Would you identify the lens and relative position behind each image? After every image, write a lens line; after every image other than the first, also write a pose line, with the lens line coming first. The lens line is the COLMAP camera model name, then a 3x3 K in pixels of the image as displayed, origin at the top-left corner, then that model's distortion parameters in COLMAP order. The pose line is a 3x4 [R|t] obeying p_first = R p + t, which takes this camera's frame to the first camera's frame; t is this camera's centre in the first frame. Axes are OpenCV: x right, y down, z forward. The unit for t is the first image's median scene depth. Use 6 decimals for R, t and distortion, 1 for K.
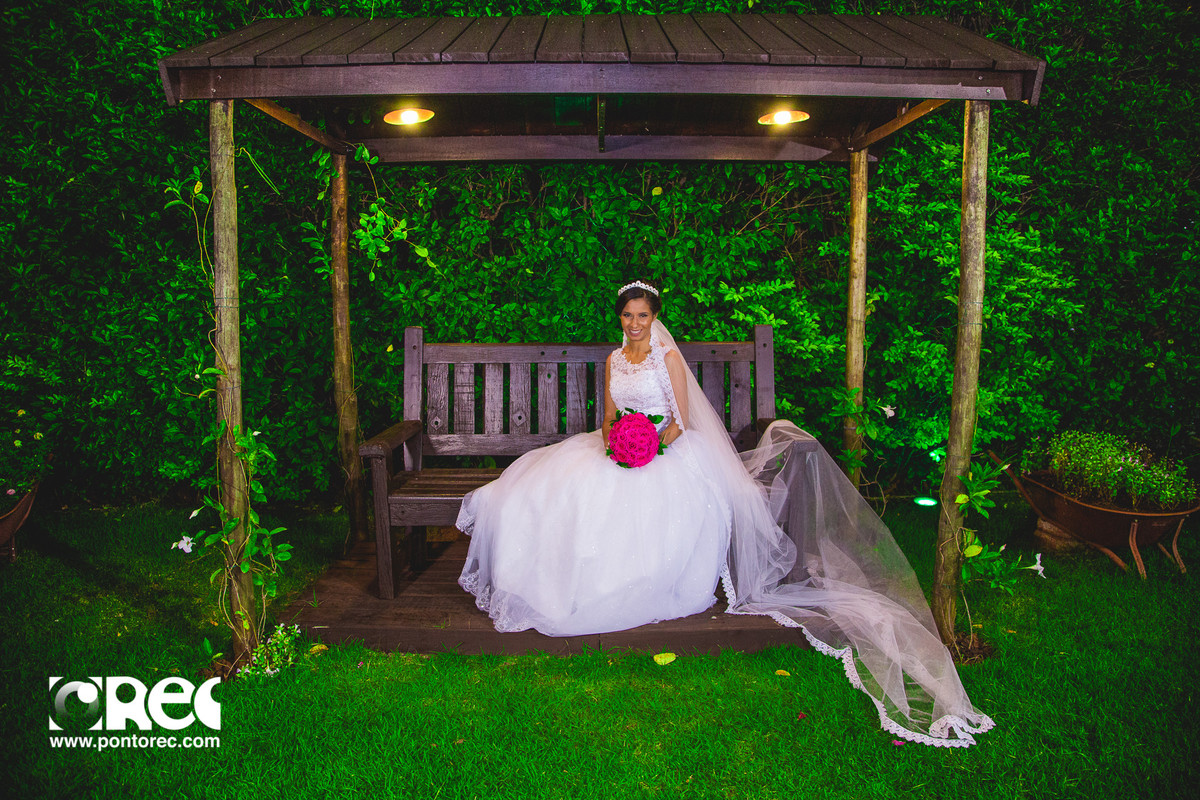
lens RADIAL K [[862.3, 0, 595.0], [0, 862.3, 394.8], [0, 0, 1]] dist [-0.067037, 0.036071]
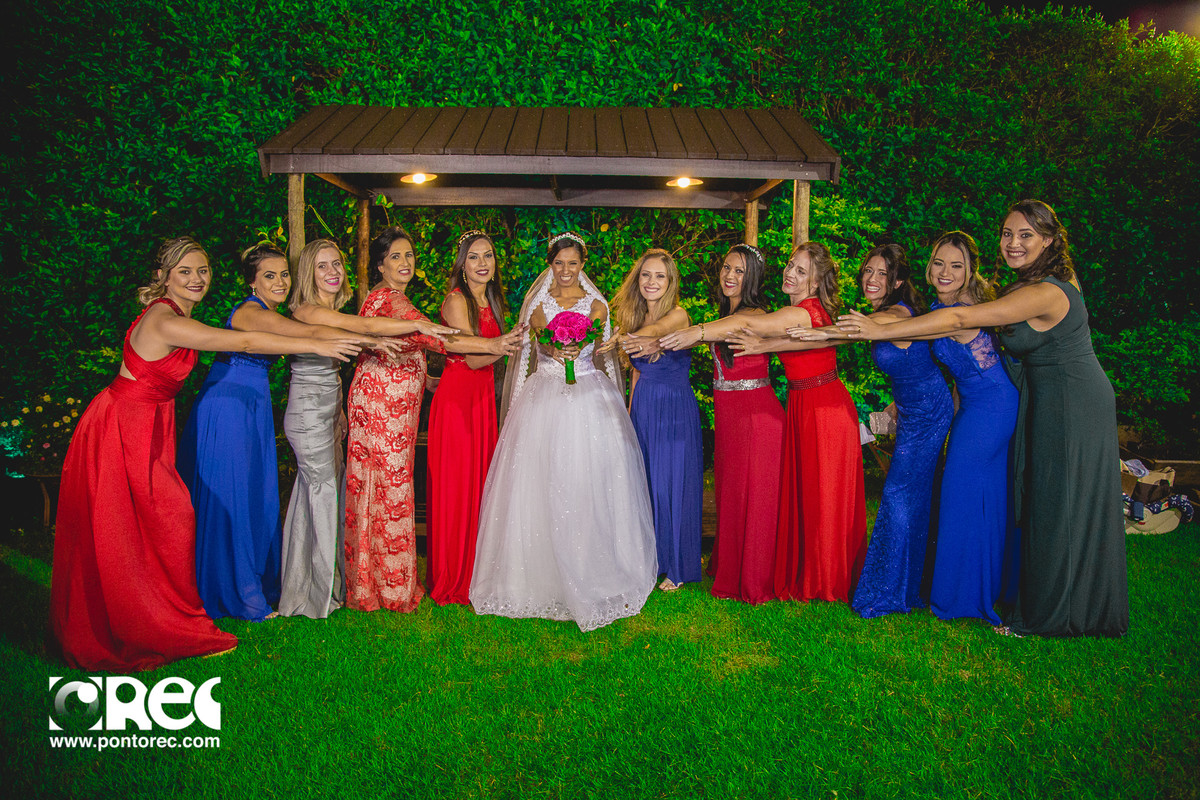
lens RADIAL K [[862.3, 0, 603.7], [0, 862.3, 405.4], [0, 0, 1]] dist [-0.067037, 0.036071]
pose [[0.999610, 0.011493, 0.025460, 0.038927], [-0.011426, 0.999931, -0.002782, 0.034481], [-0.025490, 0.002490, 0.999672, -0.289385]]
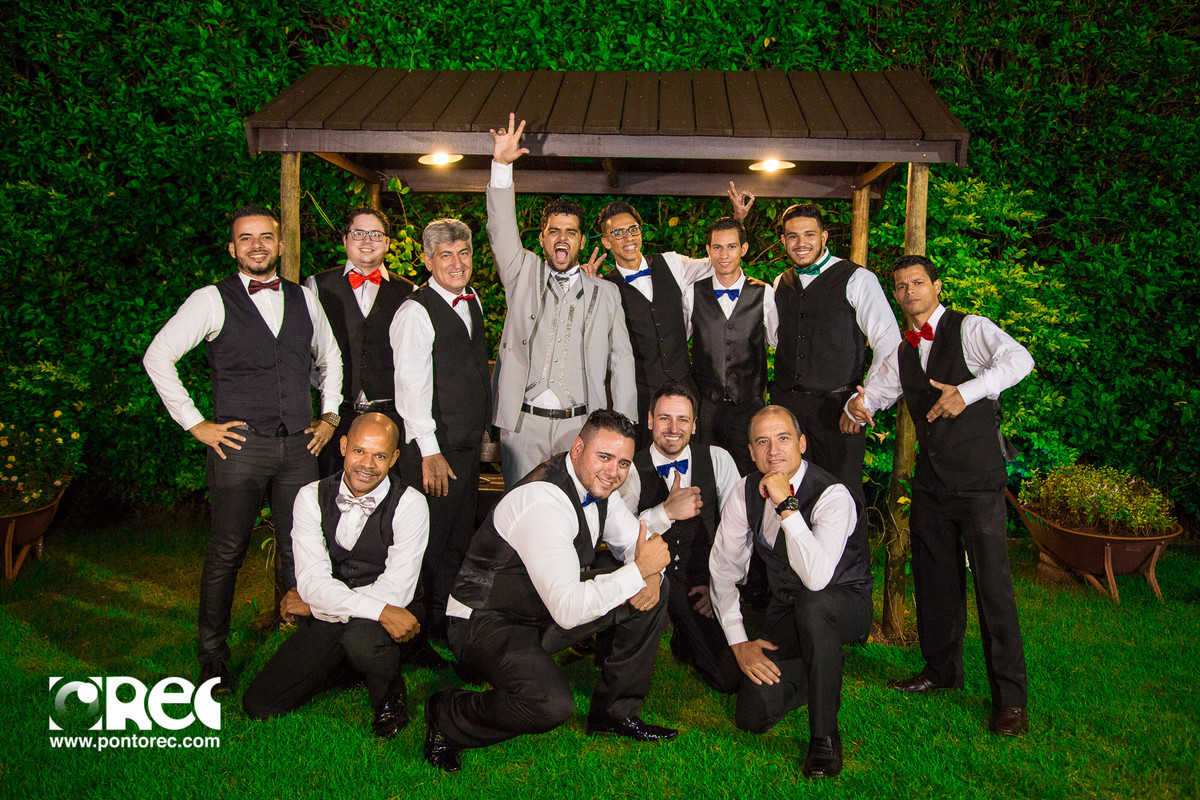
lens RADIAL K [[1143.9, 0, 604.7], [0, 1143.9, 406.9], [0, 0, 1]] dist [0.065779, 0.000000]
pose [[0.998533, 0.029737, -0.045260, 0.056037], [-0.031566, 0.998691, -0.040253, 0.041766], [0.044004, 0.041623, 0.998164, -0.352400]]
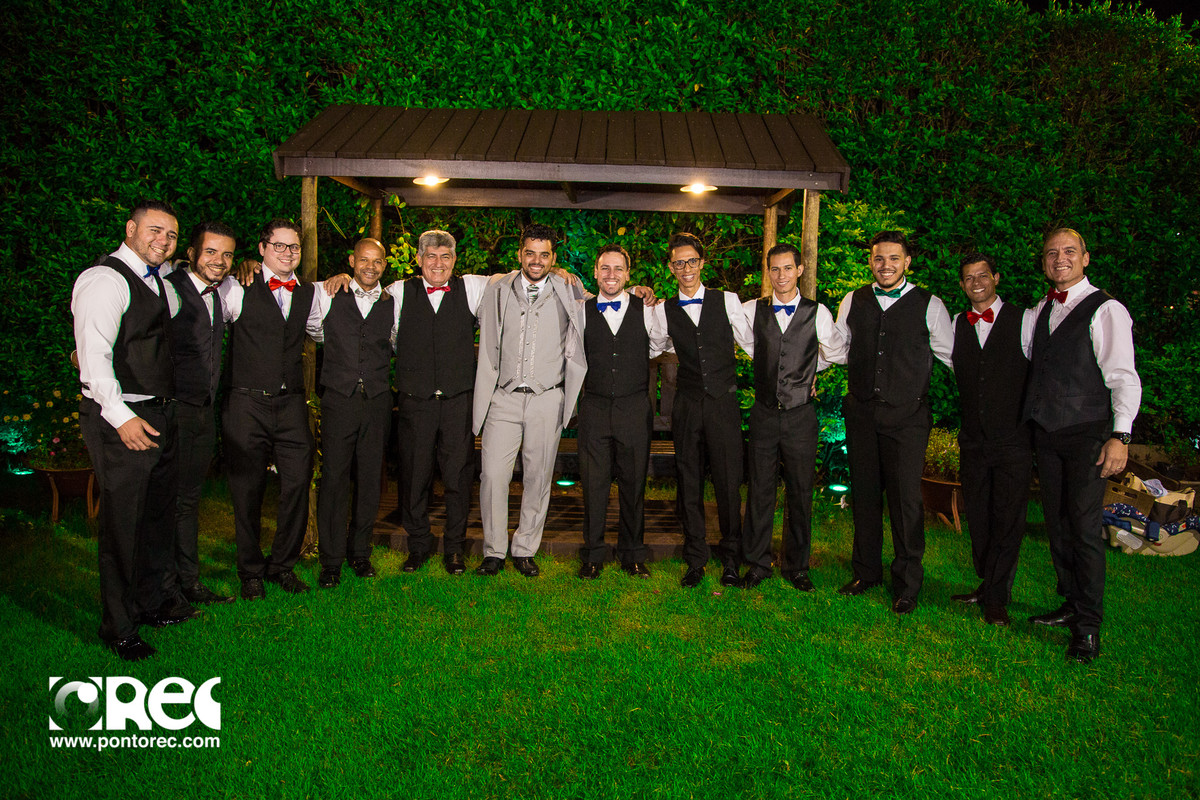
lens RADIAL K [[951.7, 0, 610.9], [0, 951.7, 423.7], [0, 0, 1]] dist [-0.048776, 0.037814]
pose [[0.999460, 0.032731, -0.003021, 0.066641], [-0.032717, 0.999454, 0.004559, 0.040324], [0.003169, -0.004457, 0.999985, -0.388319]]
